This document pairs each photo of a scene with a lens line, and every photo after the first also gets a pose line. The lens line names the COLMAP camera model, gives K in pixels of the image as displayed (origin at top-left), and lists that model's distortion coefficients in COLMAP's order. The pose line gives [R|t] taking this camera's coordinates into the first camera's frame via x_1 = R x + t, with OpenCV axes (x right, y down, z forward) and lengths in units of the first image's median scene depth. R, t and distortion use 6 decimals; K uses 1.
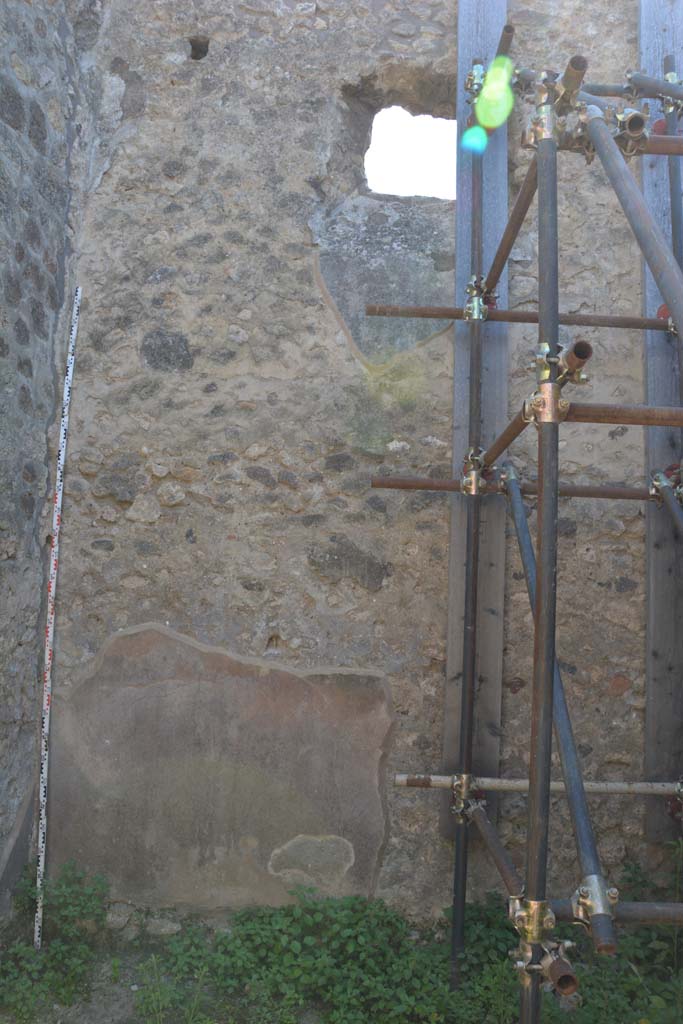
lens RADIAL K [[801.5, 0, 341.5], [0, 801.5, 512.0], [0, 0, 1]] dist [-0.166691, 0.130052]
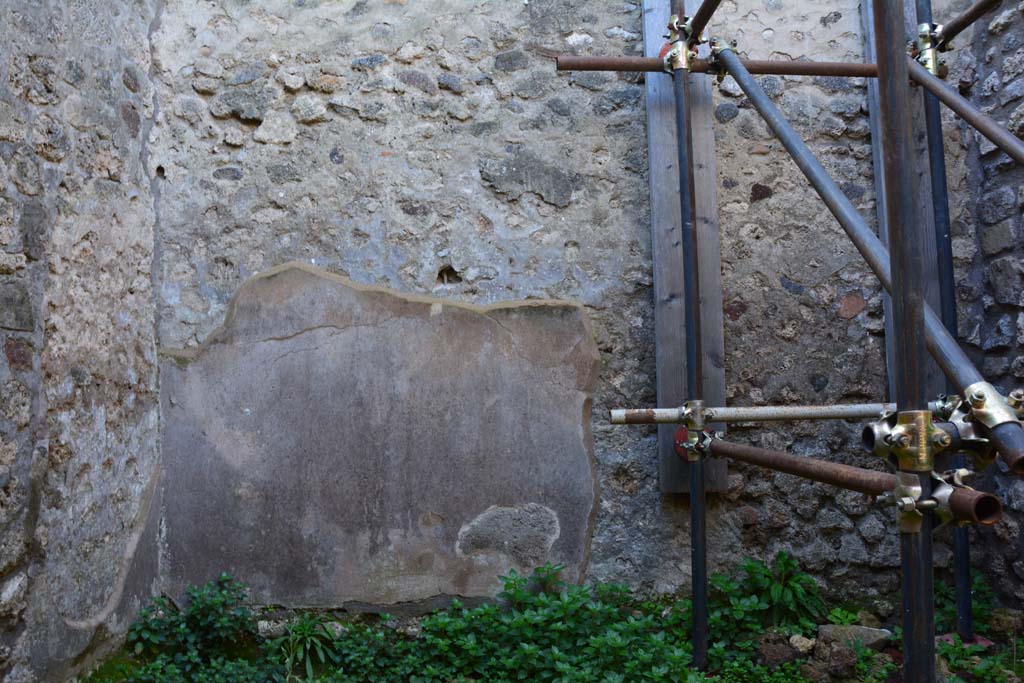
lens RADIAL K [[801.5, 0, 512.0], [0, 801.5, 341.5], [0, 0, 1]] dist [-0.166691, 0.130052]
pose [[0.995789, -0.059532, 0.069716, -0.077409], [0.055746, 0.996926, 0.055051, 0.188871], [-0.072779, -0.050933, 0.996047, 0.168739]]
